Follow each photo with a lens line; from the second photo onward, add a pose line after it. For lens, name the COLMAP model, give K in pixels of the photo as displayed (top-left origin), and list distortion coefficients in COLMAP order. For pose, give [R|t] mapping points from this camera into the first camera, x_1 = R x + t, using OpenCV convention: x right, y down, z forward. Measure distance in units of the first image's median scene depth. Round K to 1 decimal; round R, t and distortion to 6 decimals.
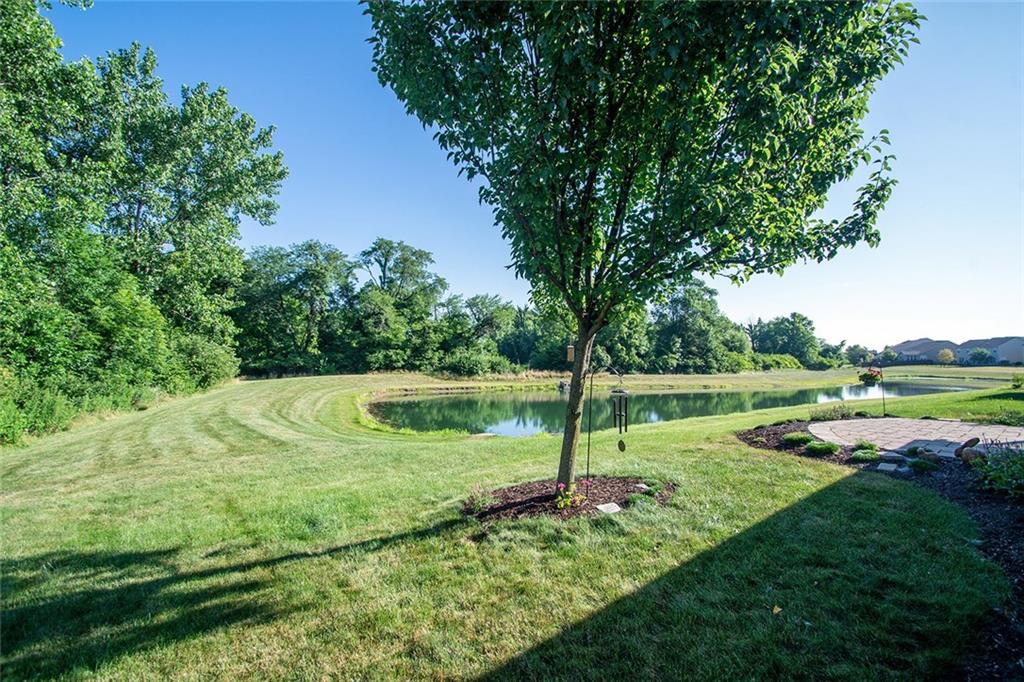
lens RADIAL K [[448.3, 0, 508.1], [0, 448.3, 342.0], [0, 0, 1]] dist [0.006378, -0.011408]
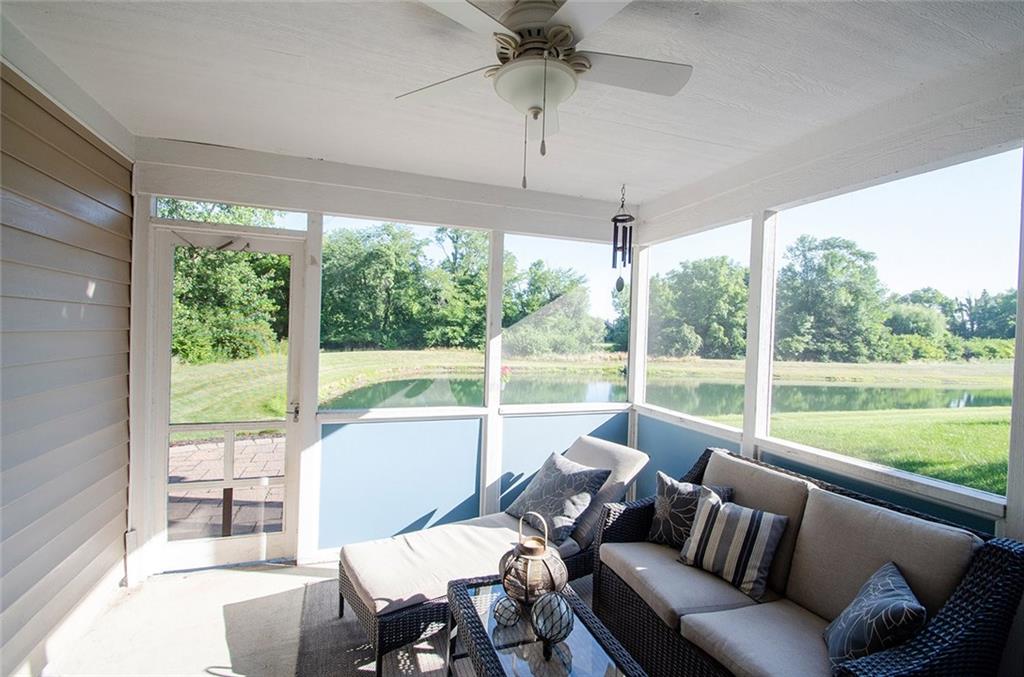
lens RADIAL K [[448.3, 0, 505.5], [0, 448.3, 340.9], [0, 0, 1]] dist [0.006378, -0.011408]
pose [[0.942650, 0.021998, -0.333058, 0.166160], [-0.006103, 0.998795, 0.048695, -0.000414], [0.333728, -0.043870, 0.941648, 0.084844]]
